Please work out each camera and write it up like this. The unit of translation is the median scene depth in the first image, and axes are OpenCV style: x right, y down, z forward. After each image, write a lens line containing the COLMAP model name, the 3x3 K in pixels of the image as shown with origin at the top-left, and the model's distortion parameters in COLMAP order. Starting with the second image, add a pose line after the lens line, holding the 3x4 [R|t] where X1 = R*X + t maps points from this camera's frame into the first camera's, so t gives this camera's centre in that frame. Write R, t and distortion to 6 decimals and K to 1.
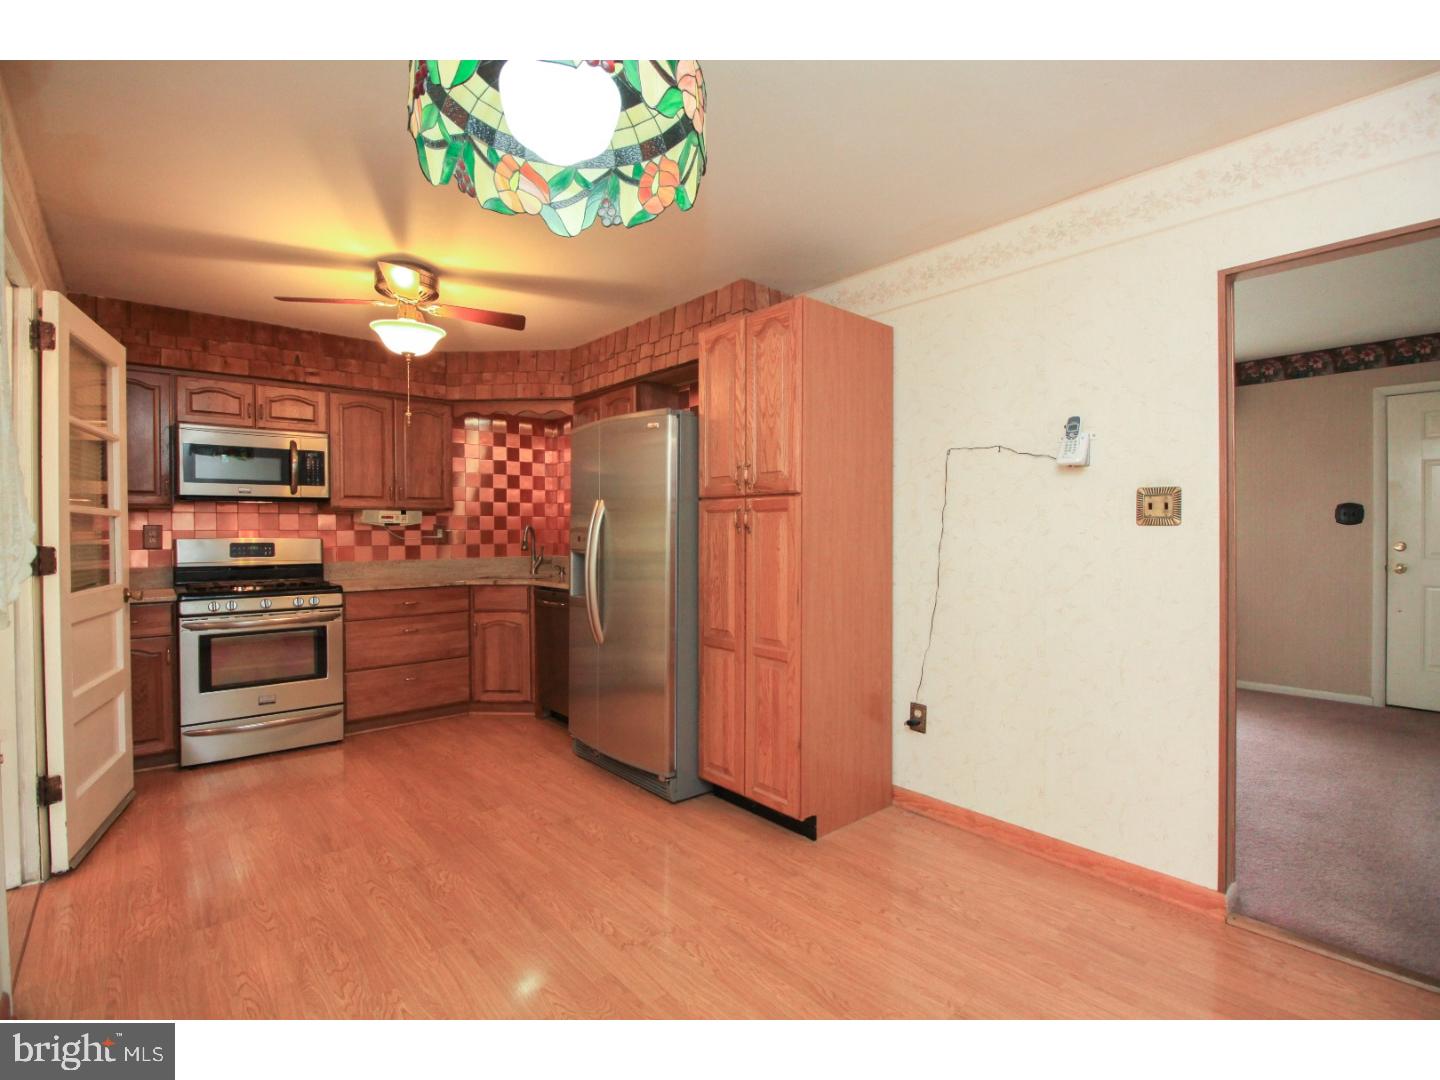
lens RADIAL K [[663.5, 0, 714.5], [0, 663.5, 533.1], [0, 0, 1]] dist [-0.015834, -0.005090]
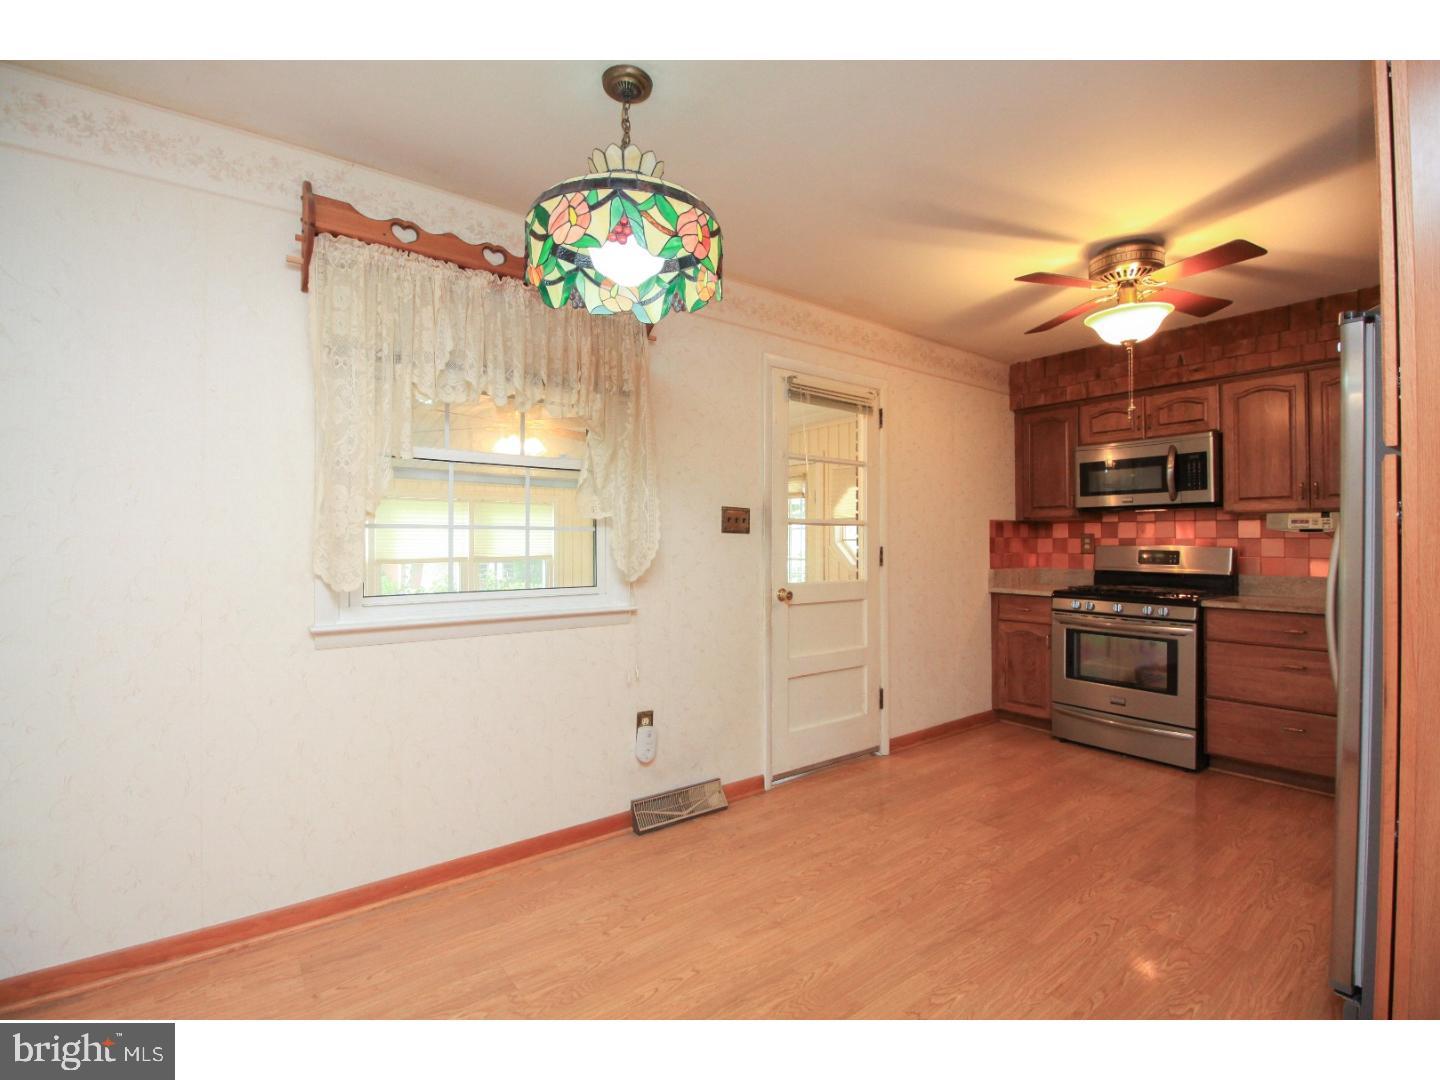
lens RADIAL K [[663.5, 0, 712.8], [0, 663.5, 532.9], [0, 0, 1]] dist [-0.015834, -0.005090]
pose [[-0.062907, -0.008090, -0.997987, 1.073900], [-0.005708, 0.999954, -0.007746, -0.001012], [0.998003, 0.005210, -0.062950, 1.125640]]
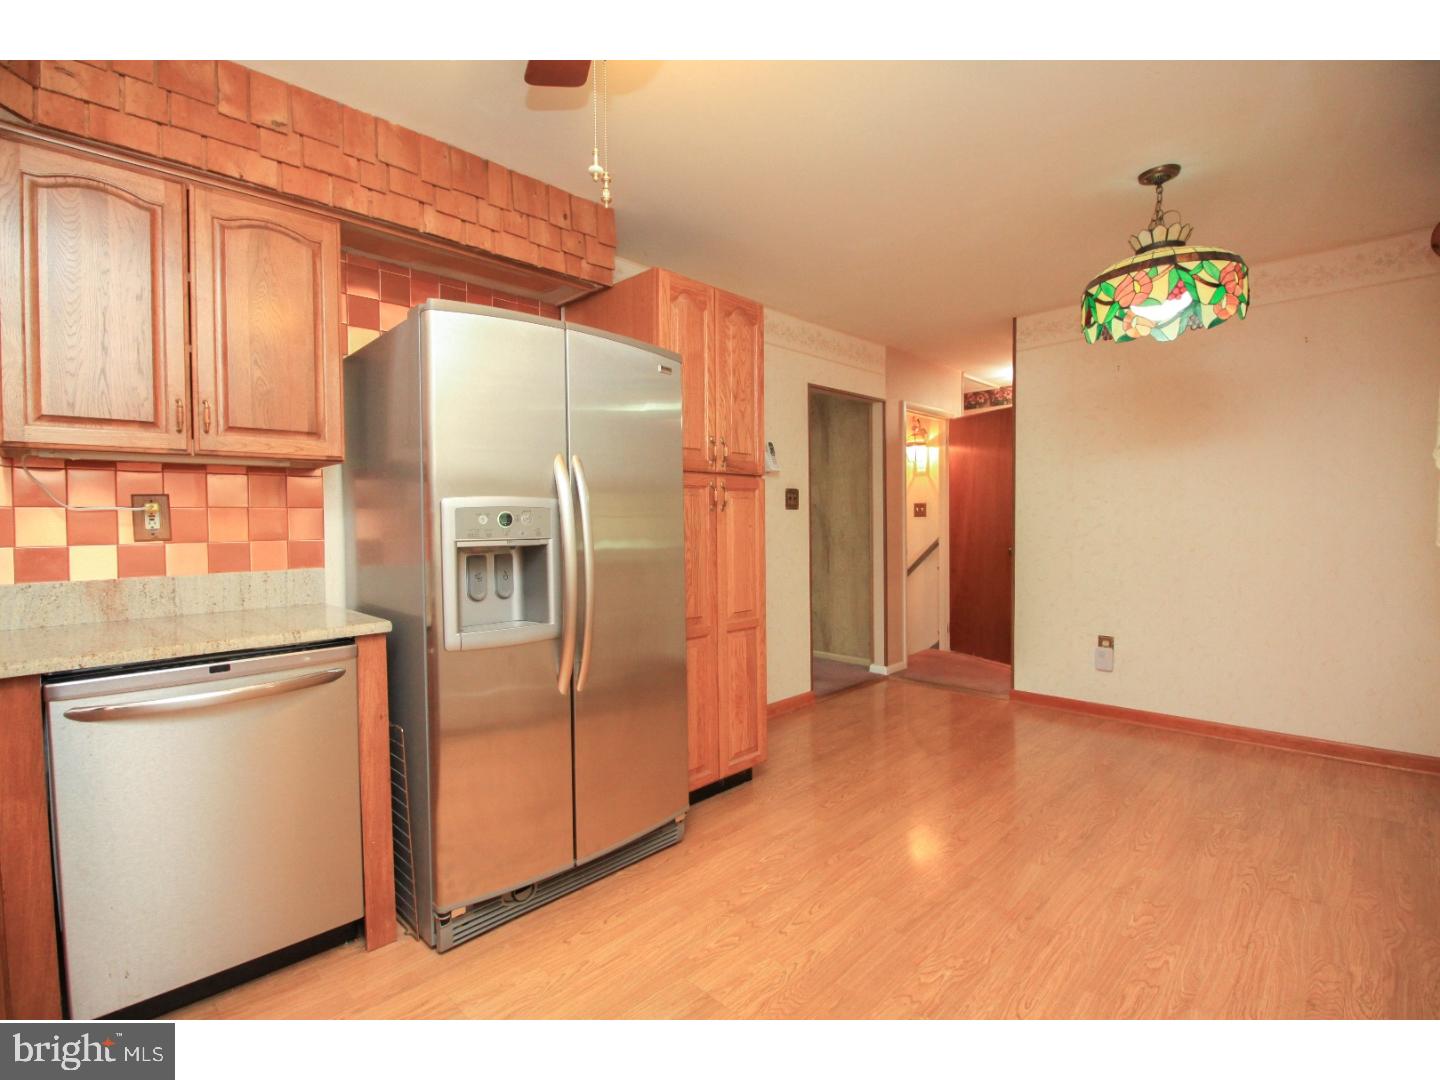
lens RADIAL K [[663.5, 0, 707.4], [0, 663.5, 538.8], [0, 0, 1]] dist [-0.015834, -0.005090]
pose [[-0.059036, -0.020366, 0.998048, -1.925417], [0.015690, 0.999649, 0.021327, 0.041130], [-0.998133, 0.016918, -0.058695, 2.231432]]
